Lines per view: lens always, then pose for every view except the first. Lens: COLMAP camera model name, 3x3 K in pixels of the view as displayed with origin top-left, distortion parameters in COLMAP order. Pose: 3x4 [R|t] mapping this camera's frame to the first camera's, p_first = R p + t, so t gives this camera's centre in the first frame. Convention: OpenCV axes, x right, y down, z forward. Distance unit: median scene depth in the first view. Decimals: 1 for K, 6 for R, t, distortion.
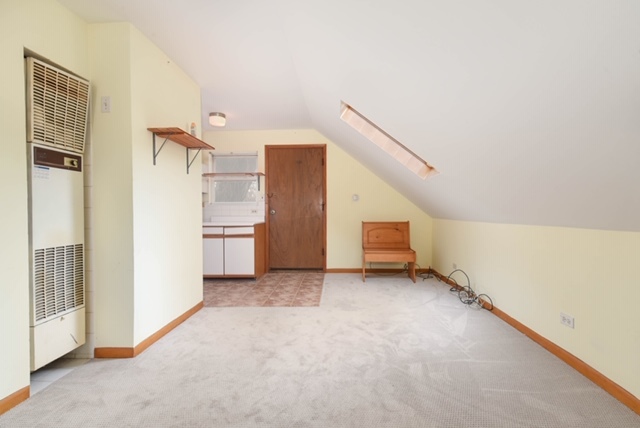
lens RADIAL K [[284.5, 0, 331.1], [0, 284.5, 216.1], [0, 0, 1]] dist [0.000489, -0.007223]
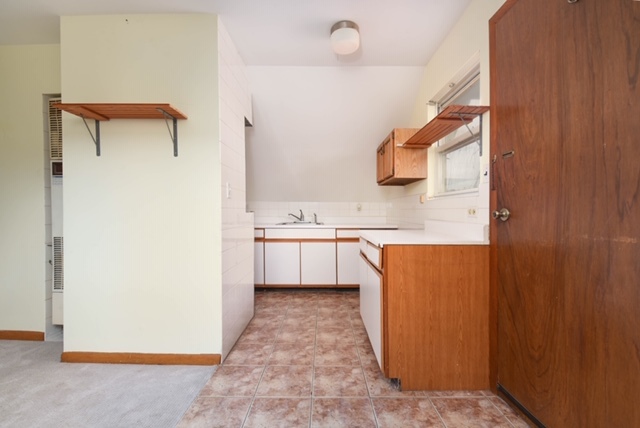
lens RADIAL K [[276.5, 0, 329.3], [0, 276.5, 213.1], [0, 0, 1]] dist [-0.024389, -0.000761]
pose [[0.012629, 0.004147, -0.999912, 0.100551], [-0.022924, 0.999730, 0.003857, -0.012987], [0.999657, 0.022874, 0.012721, 0.849303]]
